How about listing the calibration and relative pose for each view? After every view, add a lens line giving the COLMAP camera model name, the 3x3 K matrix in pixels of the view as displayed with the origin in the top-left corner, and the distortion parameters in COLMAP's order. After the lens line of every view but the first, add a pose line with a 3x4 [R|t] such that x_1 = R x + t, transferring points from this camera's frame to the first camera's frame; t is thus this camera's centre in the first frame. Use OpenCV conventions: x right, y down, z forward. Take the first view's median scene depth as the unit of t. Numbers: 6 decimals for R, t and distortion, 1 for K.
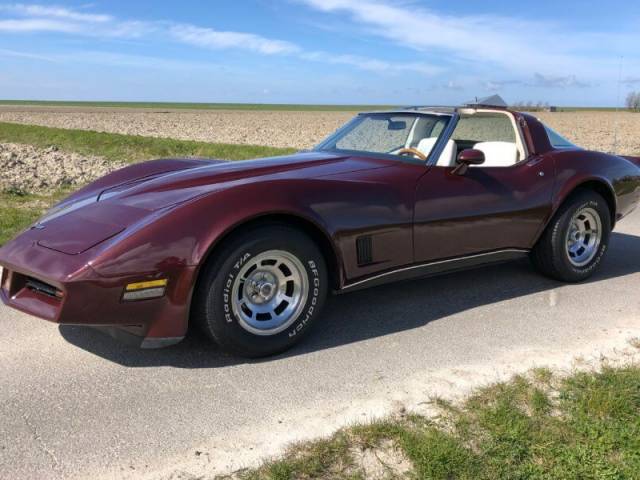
lens RADIAL K [[601.5, 0, 320.0], [0, 601.5, 240.0], [0, 0, 1]] dist [0.003997, 0.018069]
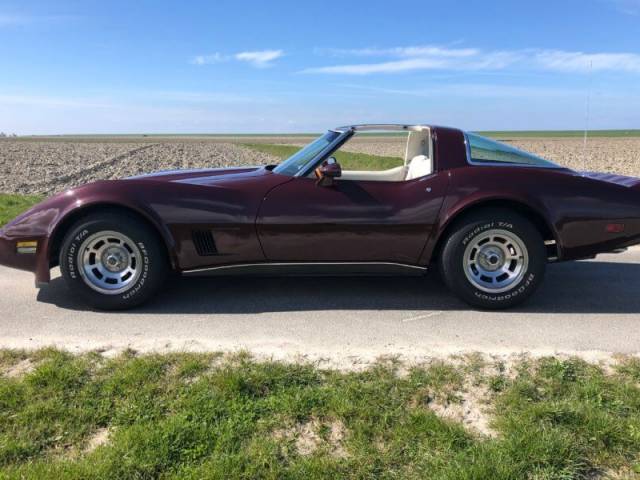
lens RADIAL K [[619.8, 0, 333.8], [0, 619.8, 242.1], [0, 0, 1]] dist [-0.000645, 0.016809]
pose [[0.823659, 0.078398, -0.561641, 0.741135], [-0.106068, 0.994217, -0.016770, 0.007786], [0.557078, 0.073385, 0.827211, 0.081518]]
